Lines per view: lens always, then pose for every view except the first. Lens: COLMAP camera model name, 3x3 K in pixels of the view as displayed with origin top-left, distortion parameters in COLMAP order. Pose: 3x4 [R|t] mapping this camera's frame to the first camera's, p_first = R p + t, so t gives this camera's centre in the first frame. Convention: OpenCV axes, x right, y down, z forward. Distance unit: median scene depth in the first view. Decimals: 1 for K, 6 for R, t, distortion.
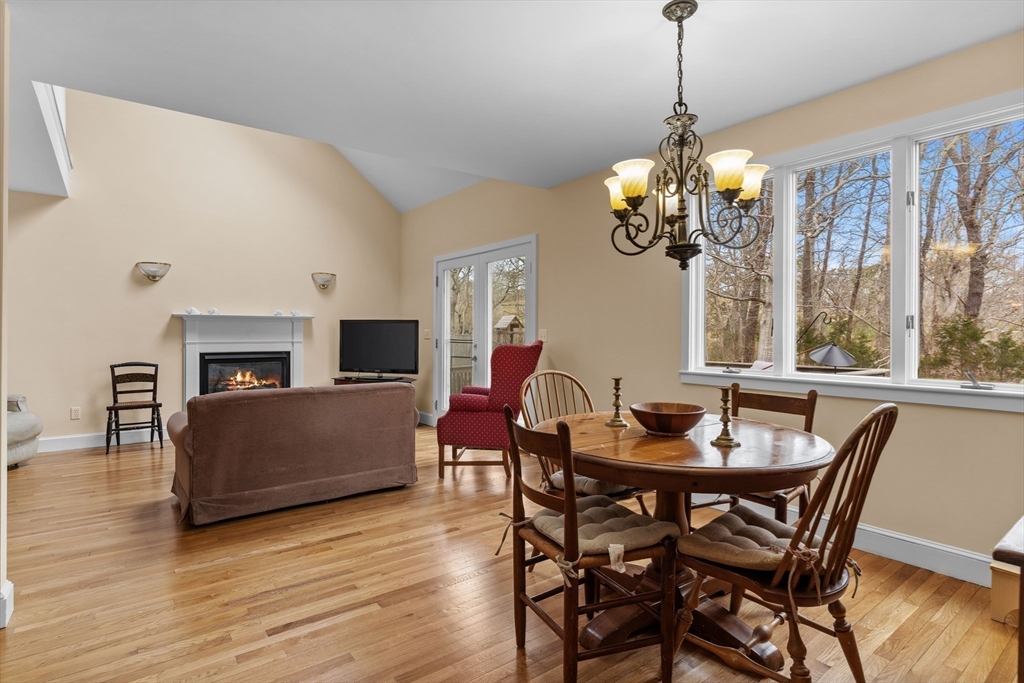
lens RADIAL K [[523.7, 0, 512.8], [0, 523.7, 340.1], [0, 0, 1]] dist [0.006039, 0.000944]
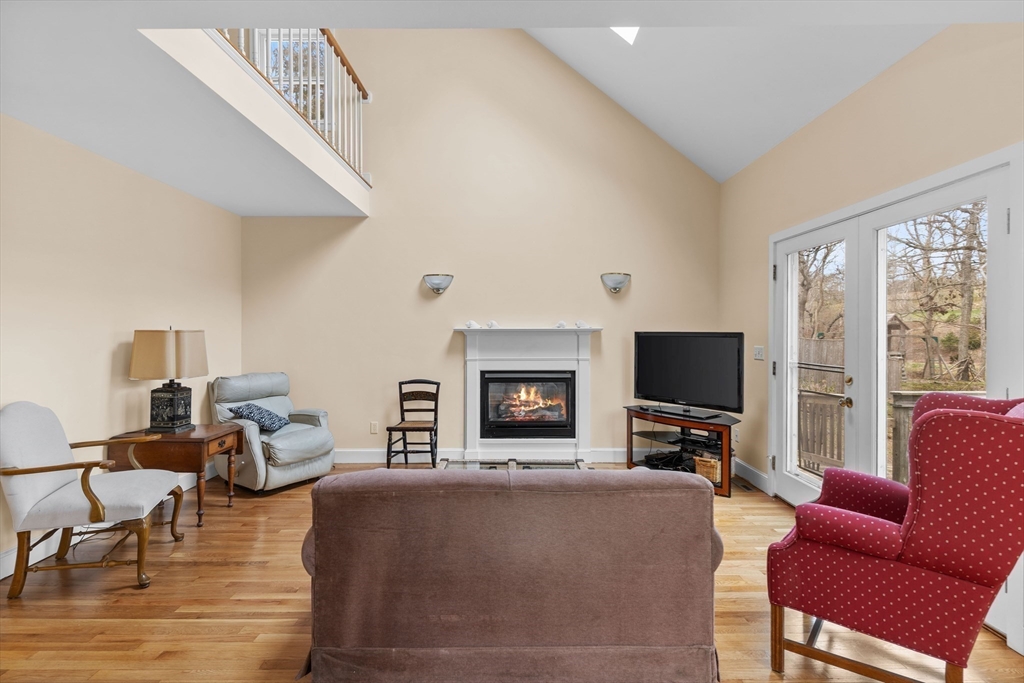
lens RADIAL K [[491.4, 0, 507.1], [0, 491.4, 333.8], [0, 0, 1]] dist [0.004222, 0.000027]
pose [[0.793932, -0.000309, -0.608006, -0.044051], [-0.007330, 0.999922, -0.010080, -0.032433], [0.607962, 0.012459, 0.793868, 0.370556]]
